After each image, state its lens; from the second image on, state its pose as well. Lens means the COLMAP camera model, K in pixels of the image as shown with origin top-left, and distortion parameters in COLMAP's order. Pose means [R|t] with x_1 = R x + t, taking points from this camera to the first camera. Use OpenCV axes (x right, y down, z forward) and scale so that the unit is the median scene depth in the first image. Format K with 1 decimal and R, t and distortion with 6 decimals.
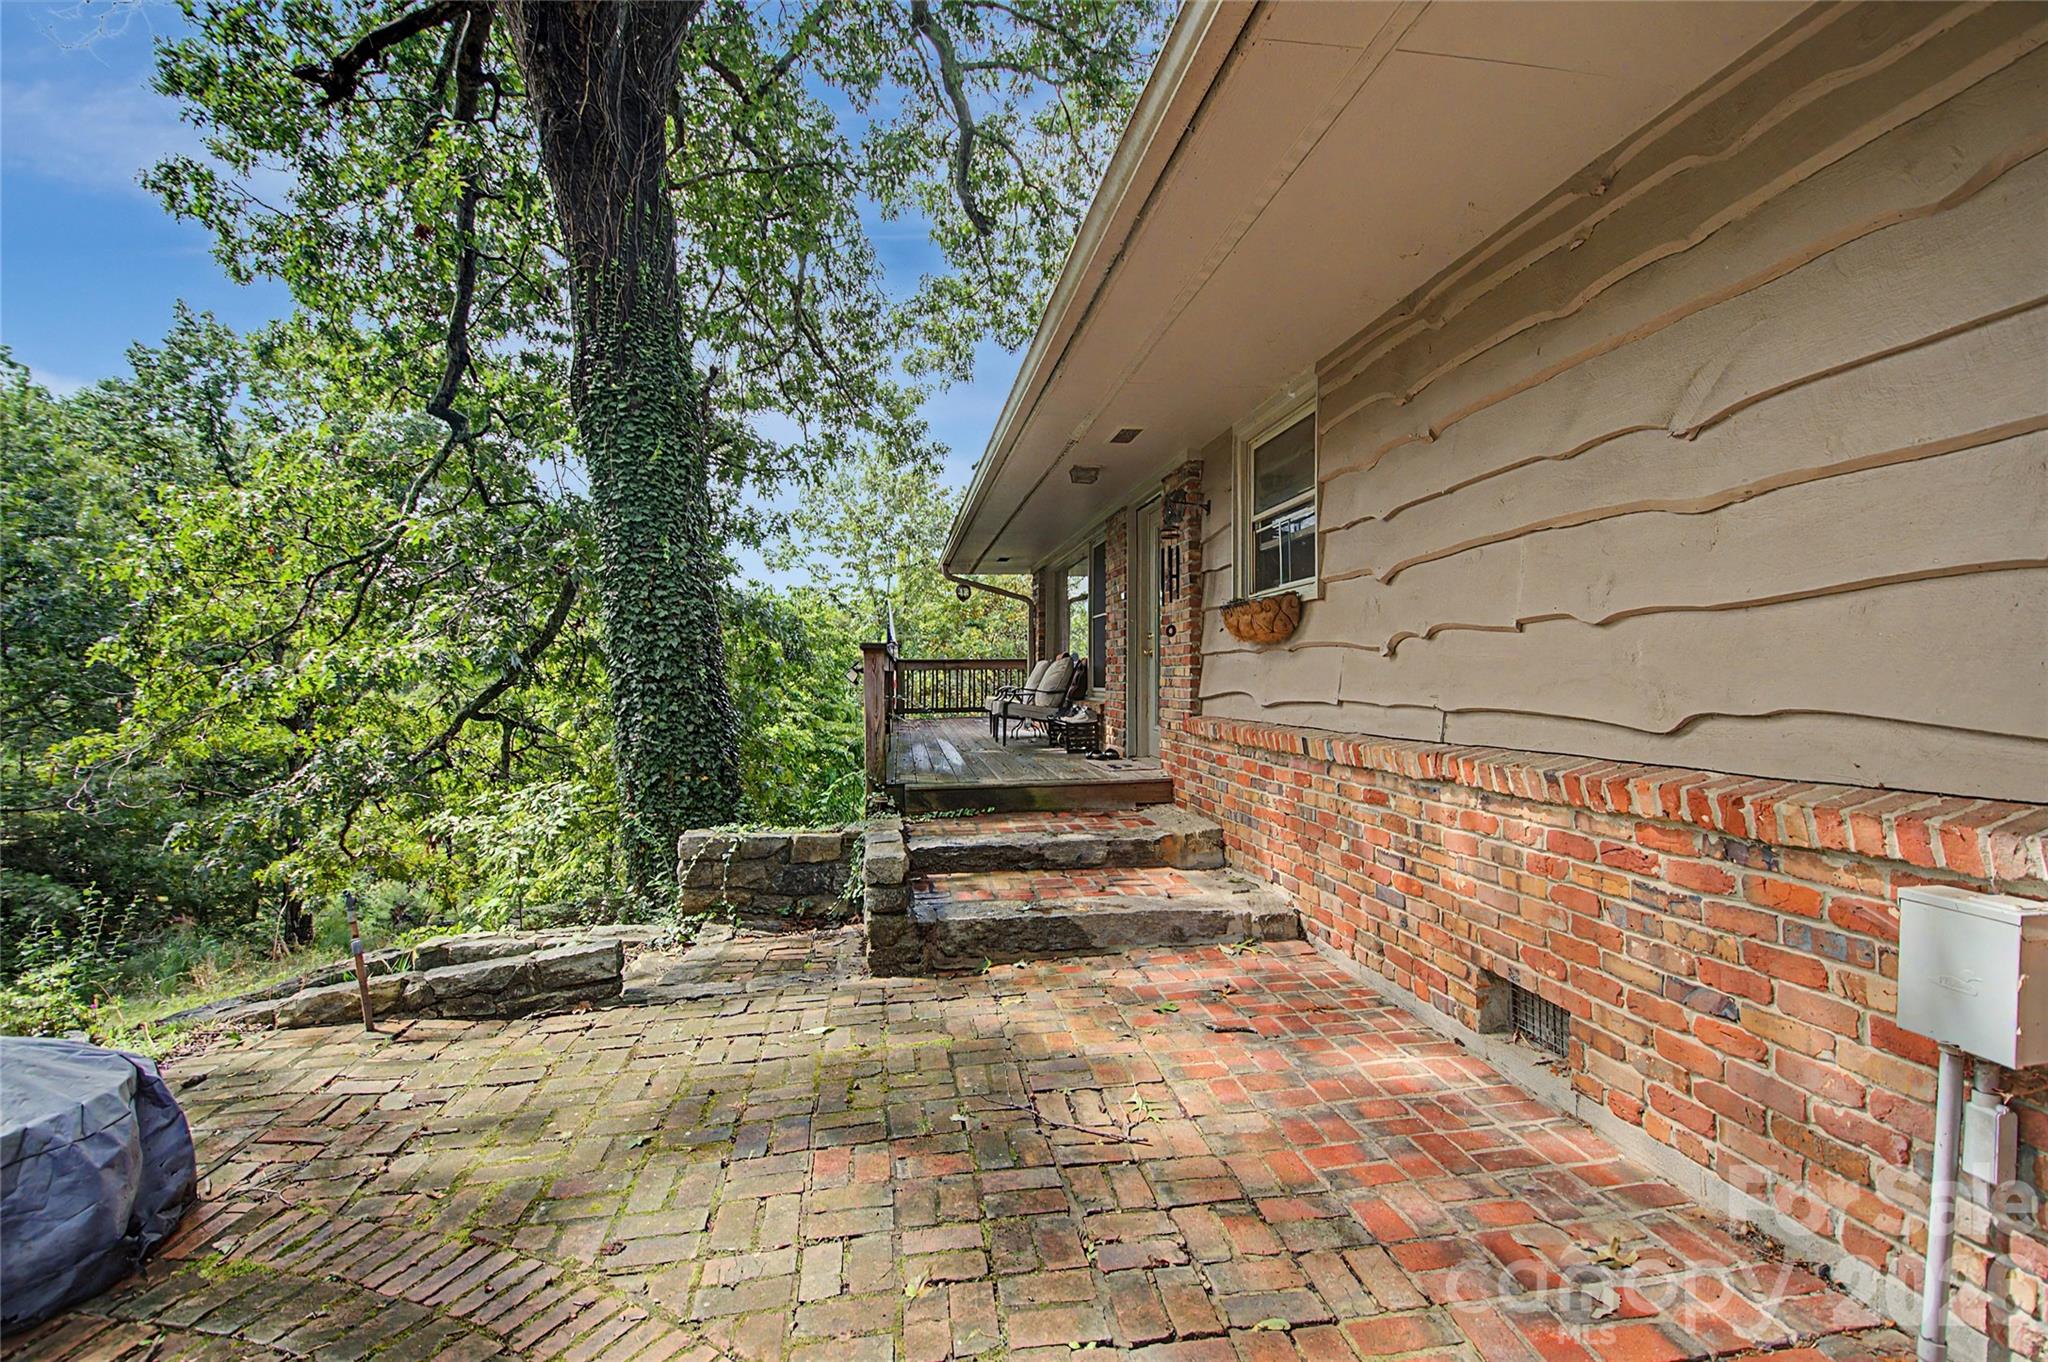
lens RADIAL K [[914.2, 0, 1025.5], [0, 914.2, 673.3], [0, 0, 1]] dist [0.011429, -0.023347]
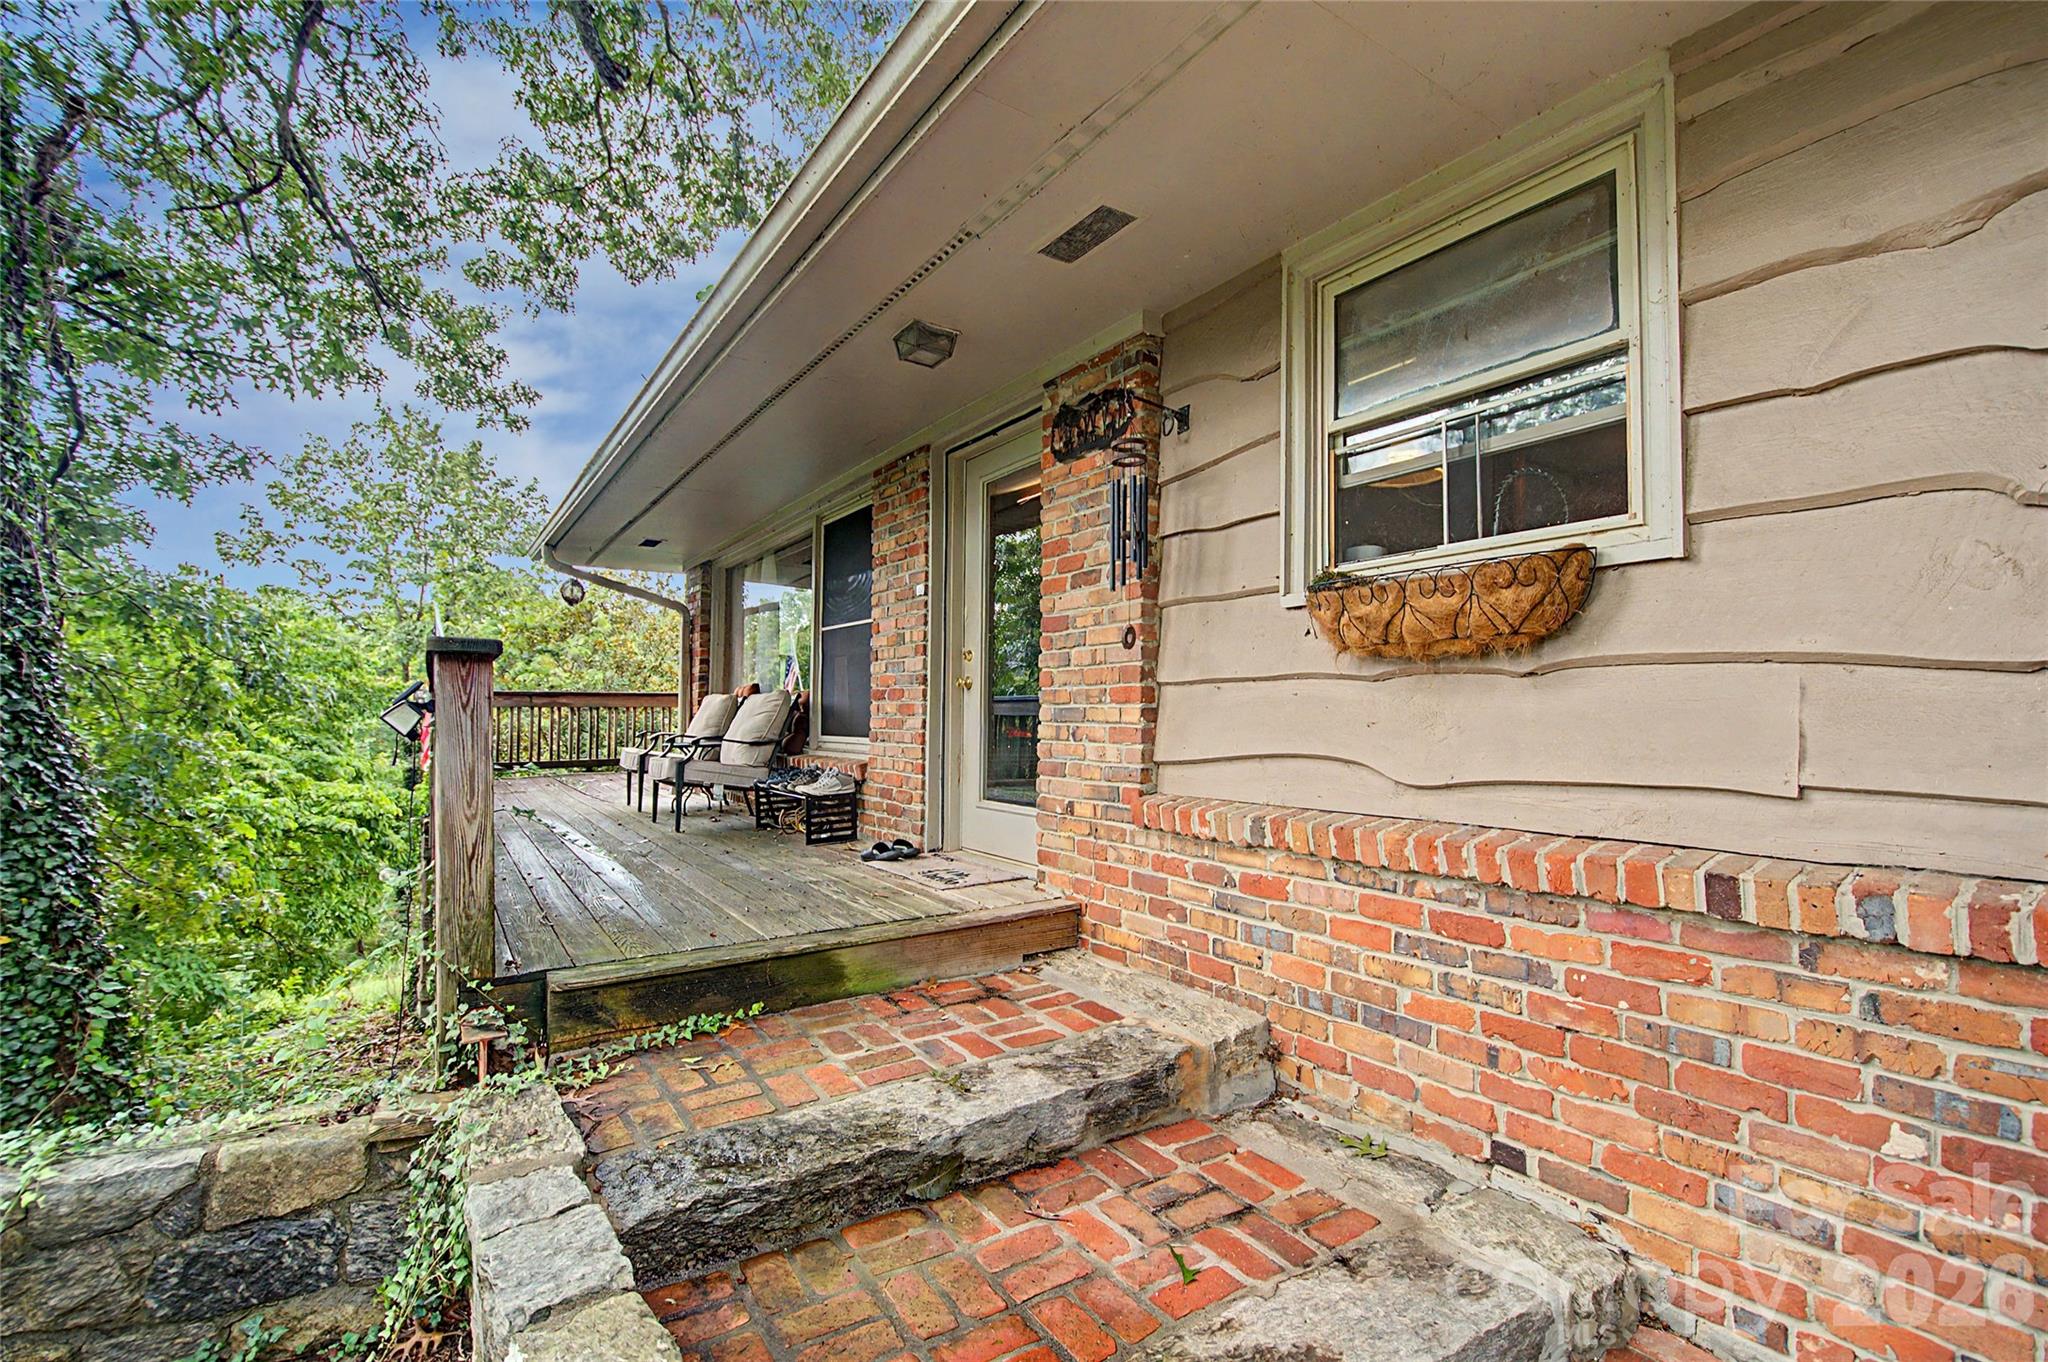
lens RADIAL K [[906.7, 0, 1027.8], [0, 906.7, 703.5], [0, 0, 1]] dist [0.012256, -0.023337]
pose [[0.900585, 0.012954, 0.434488, -0.049844], [-0.008010, 0.999881, -0.013207, -0.000299], [-0.434607, 0.008413, 0.900581, 0.226021]]
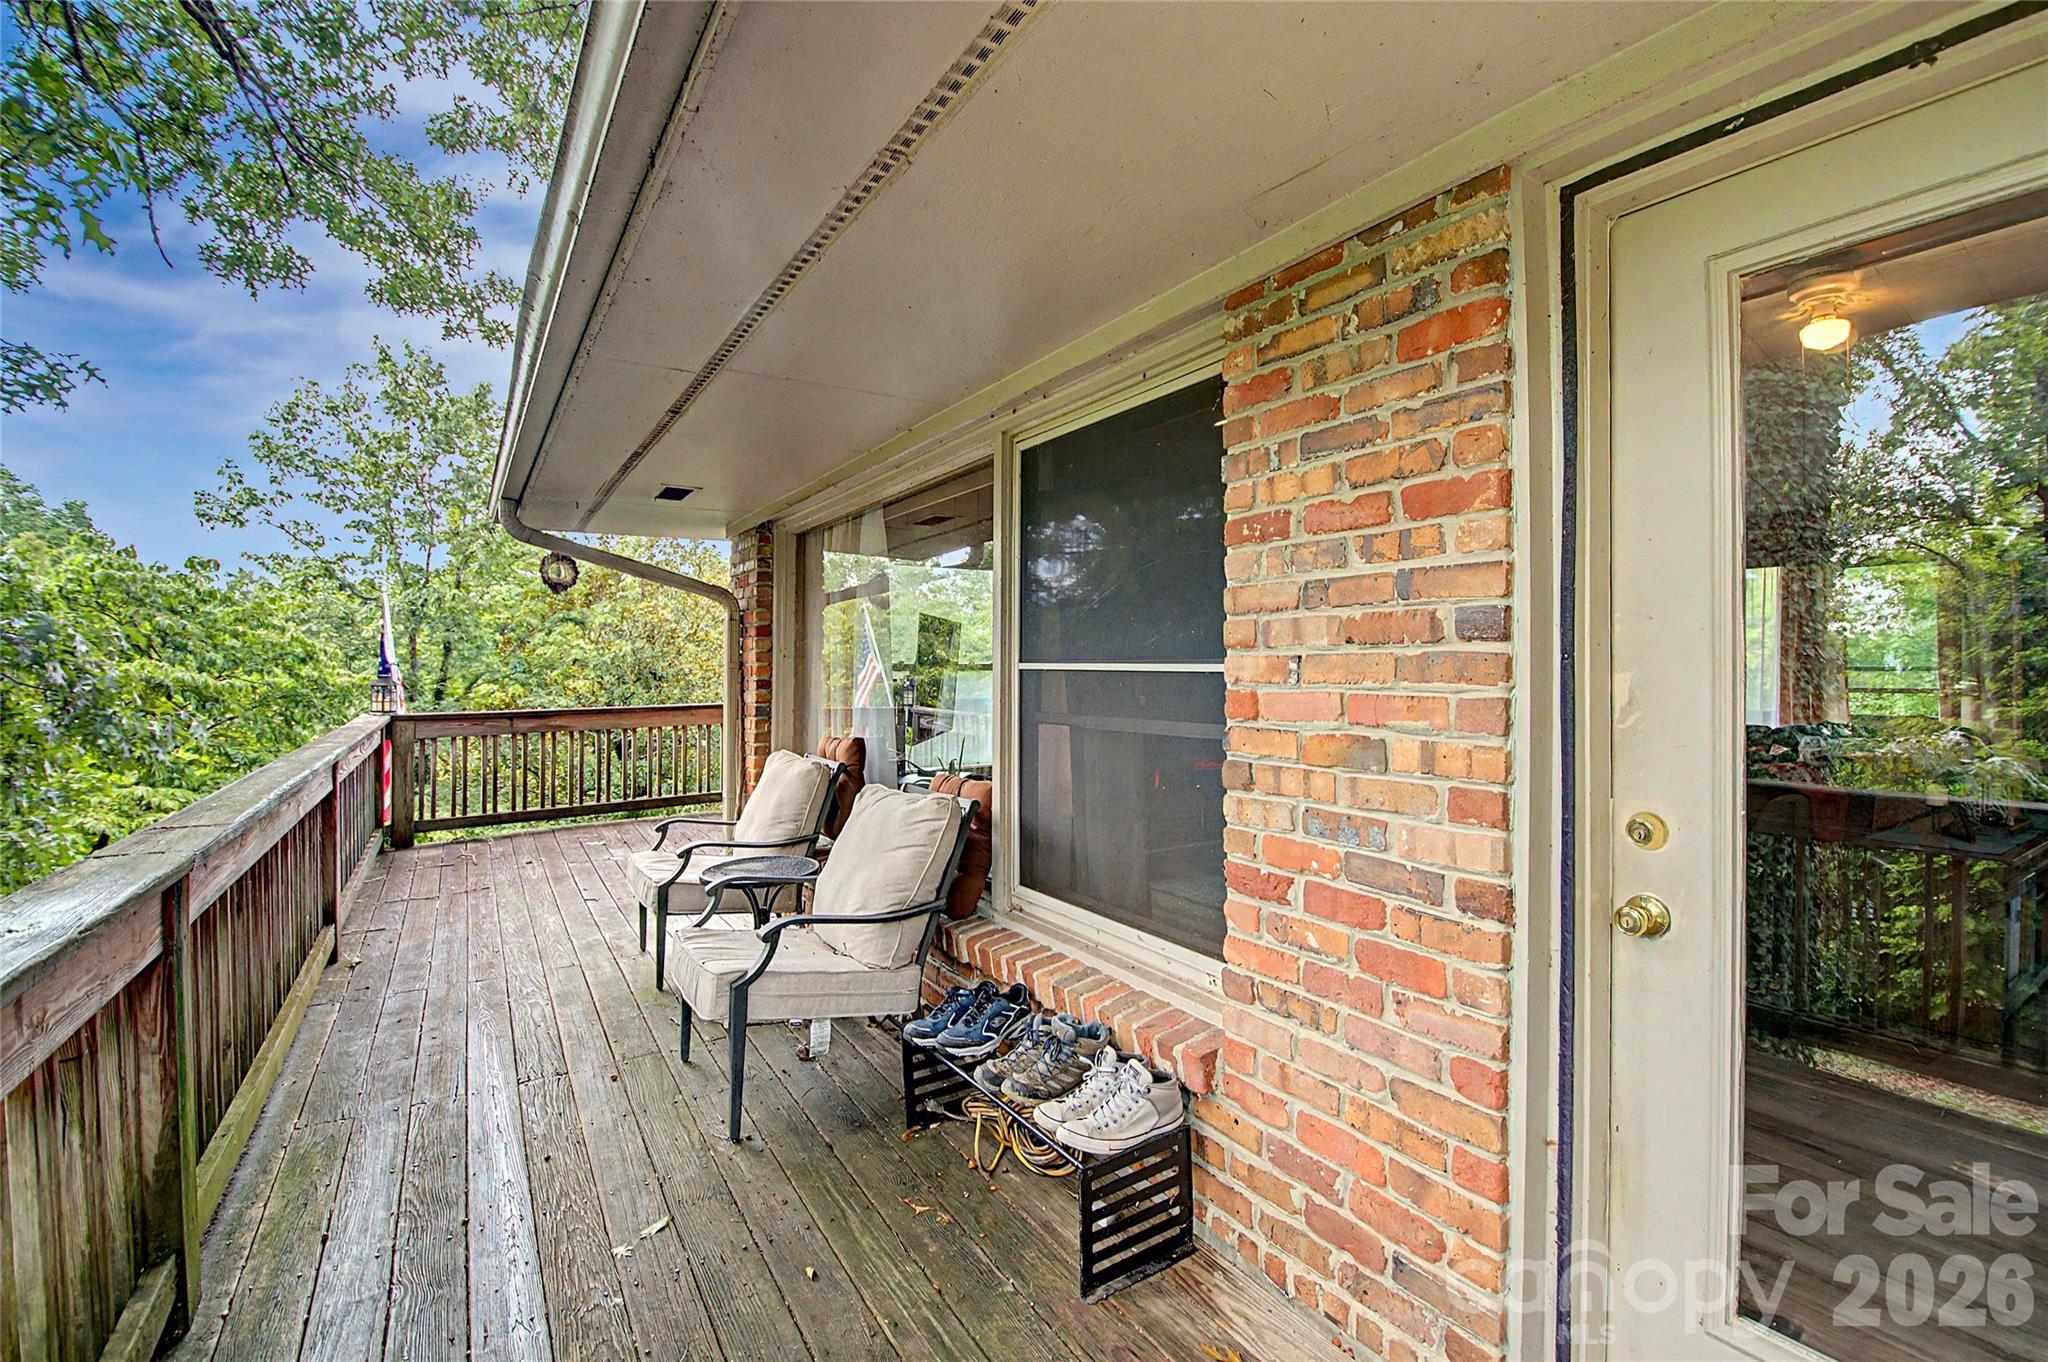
lens RADIAL K [[914.2, 0, 1025.5], [0, 914.2, 673.3], [0, 0, 1]] dist [0.011429, -0.023347]
pose [[0.917223, -0.001730, 0.398371, -0.033900], [-0.001701, 0.999964, 0.008260, -0.039864], [-0.398371, -0.008254, 0.917187, 0.458882]]
